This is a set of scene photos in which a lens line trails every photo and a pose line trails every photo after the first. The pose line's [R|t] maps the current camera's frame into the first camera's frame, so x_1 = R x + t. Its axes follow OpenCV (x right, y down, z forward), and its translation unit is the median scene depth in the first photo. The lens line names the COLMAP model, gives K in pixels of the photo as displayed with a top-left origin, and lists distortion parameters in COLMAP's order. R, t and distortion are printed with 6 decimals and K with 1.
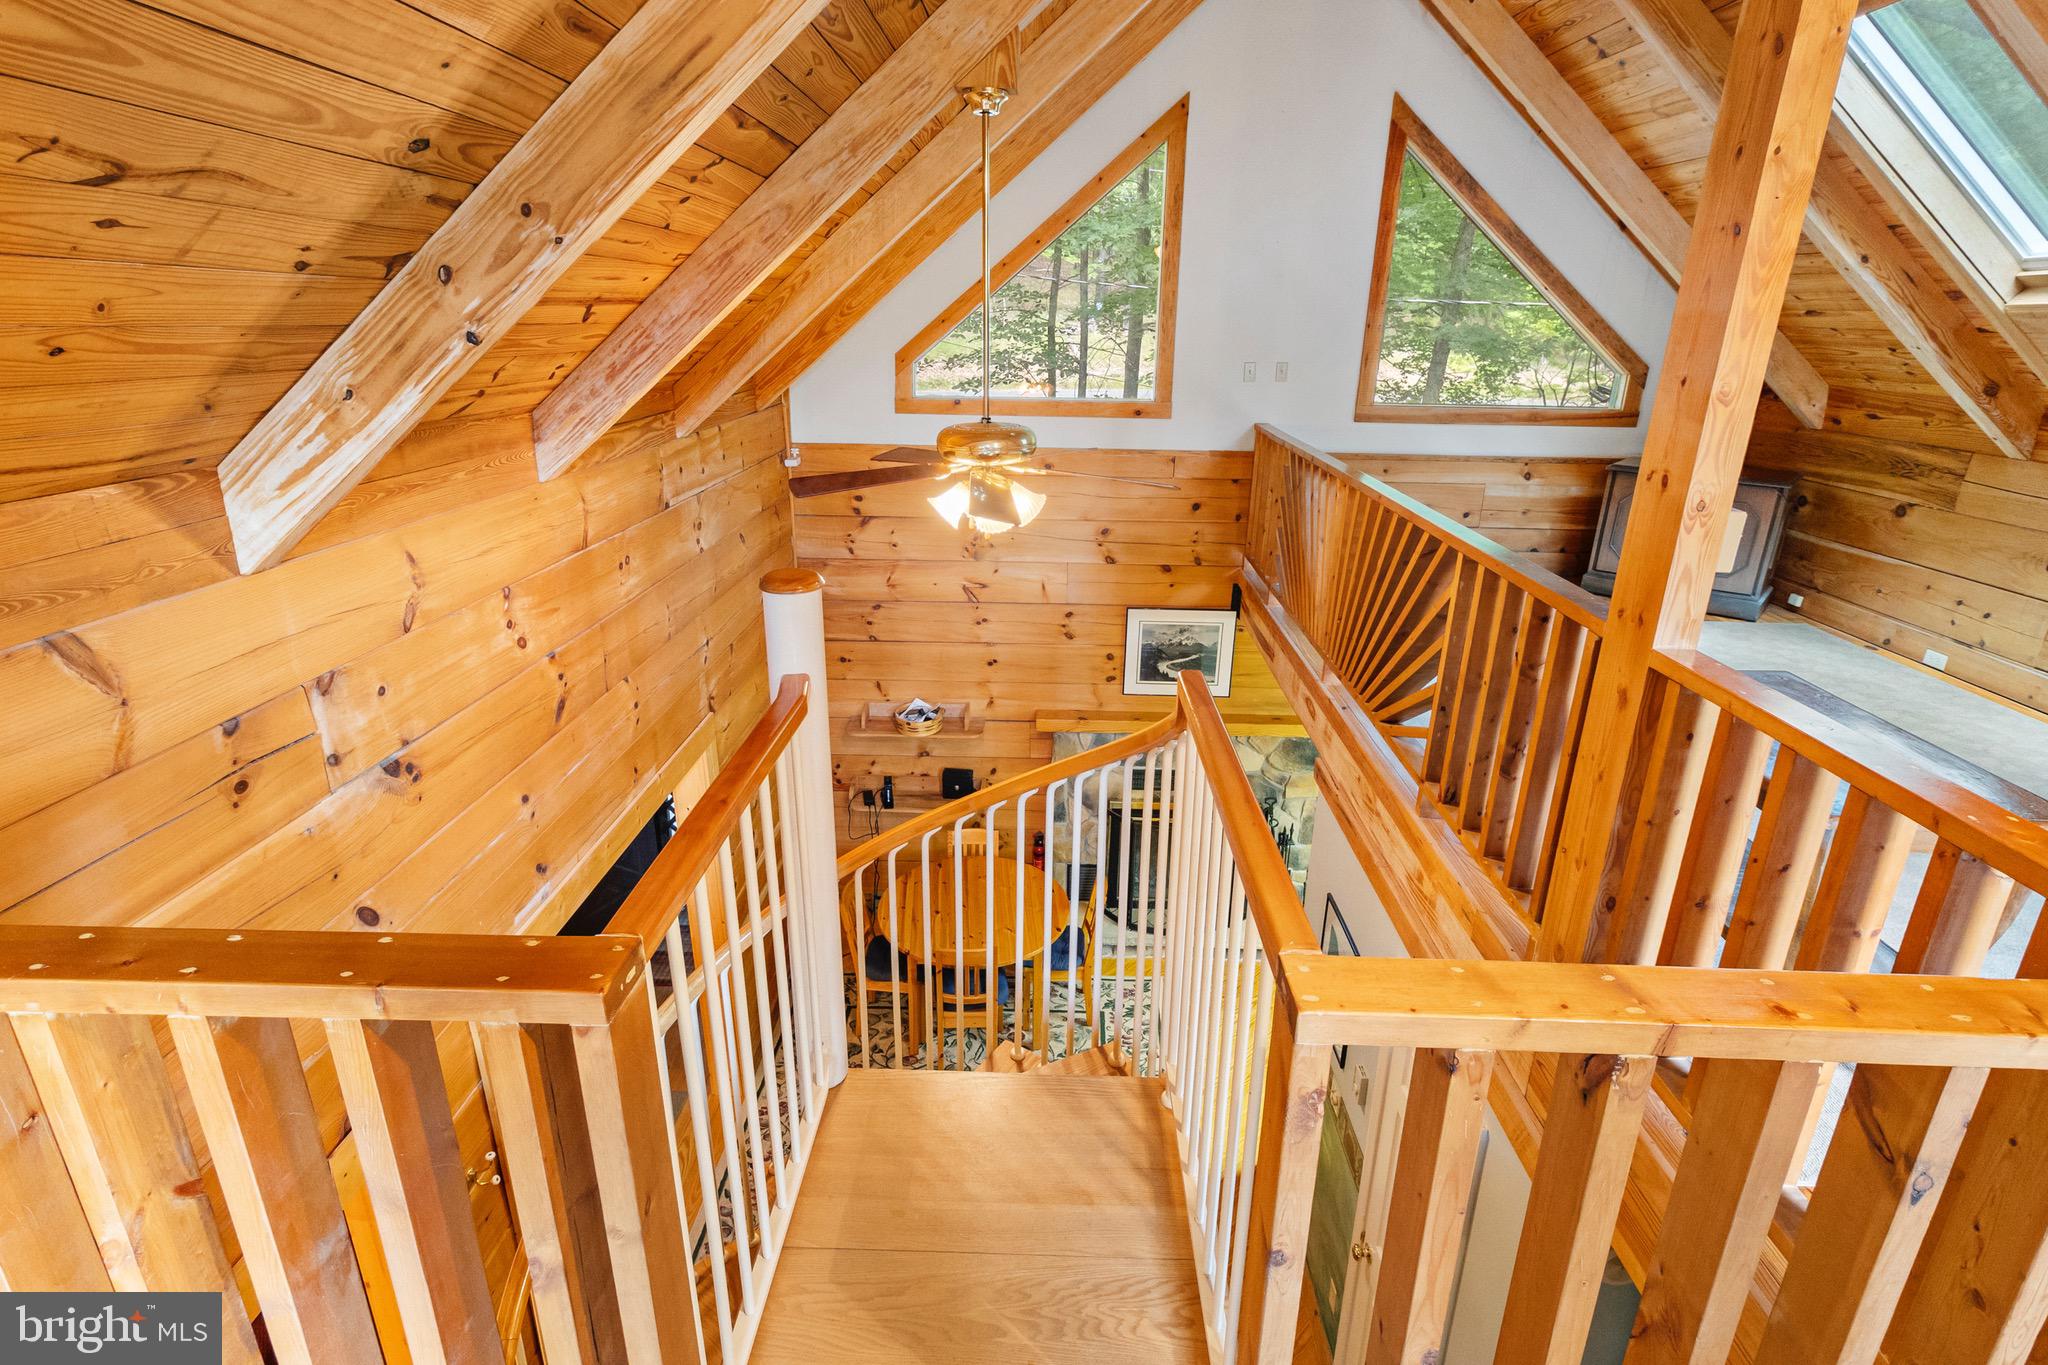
lens RADIAL K [[972.8, 0, 1026.6], [0, 972.8, 675.5], [0, 0, 1]] dist [0.005026, 0.000469]
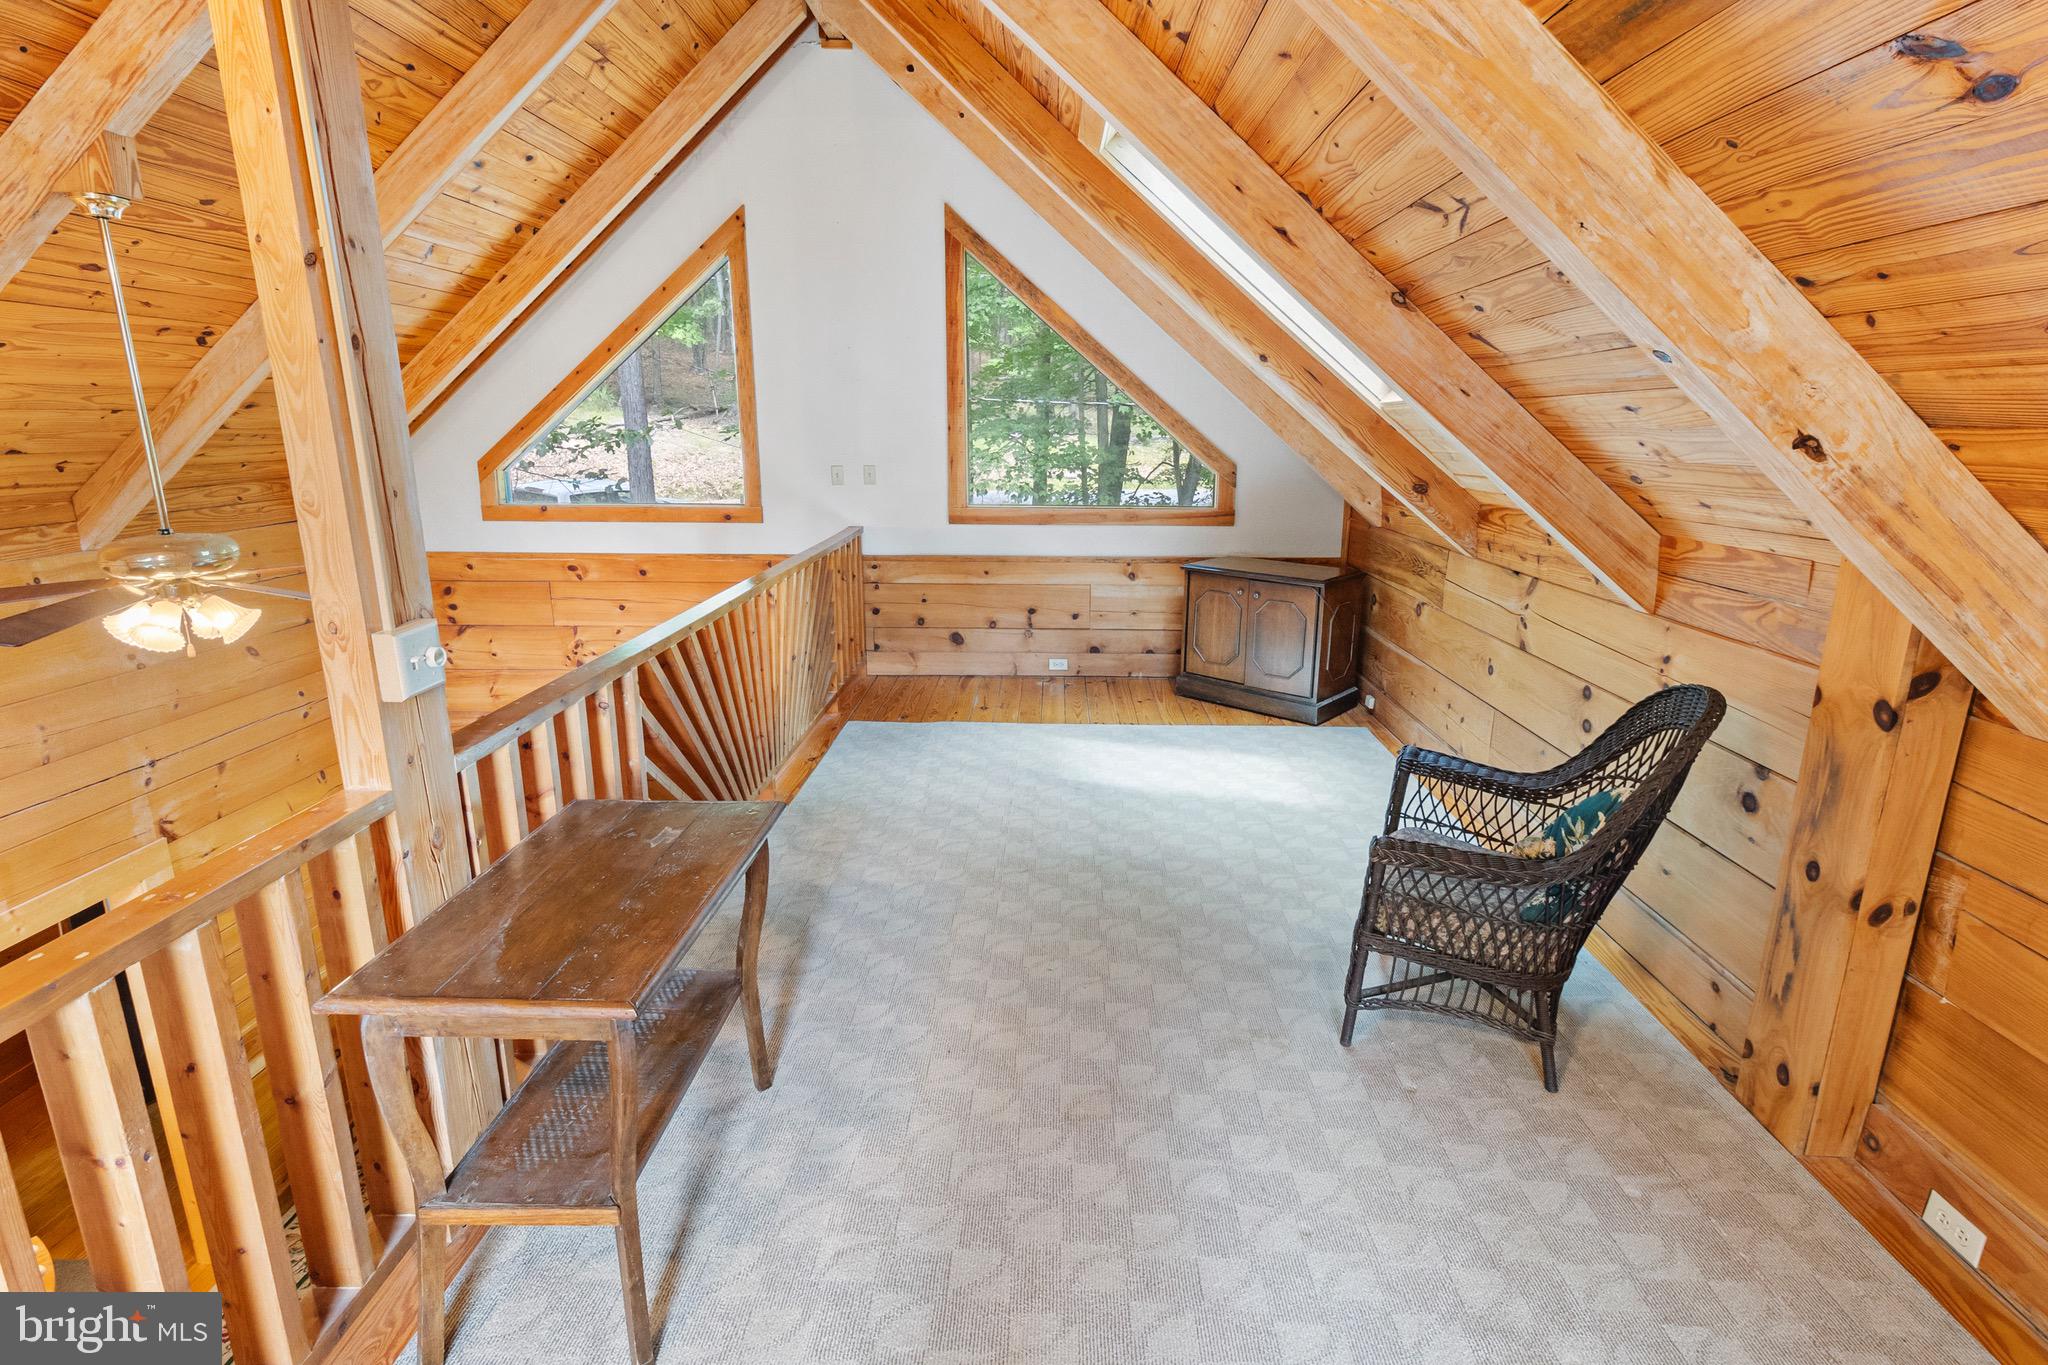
lens RADIAL K [[972.8, 0, 1027.3], [0, 972.8, 678.7], [0, 0, 1]] dist [0.005026, 0.000469]
pose [[0.999918, -0.012627, 0.002110, 0.451427], [0.012770, 0.995420, -0.094743, -0.012911], [-0.000904, 0.094763, 0.995499, 0.045164]]
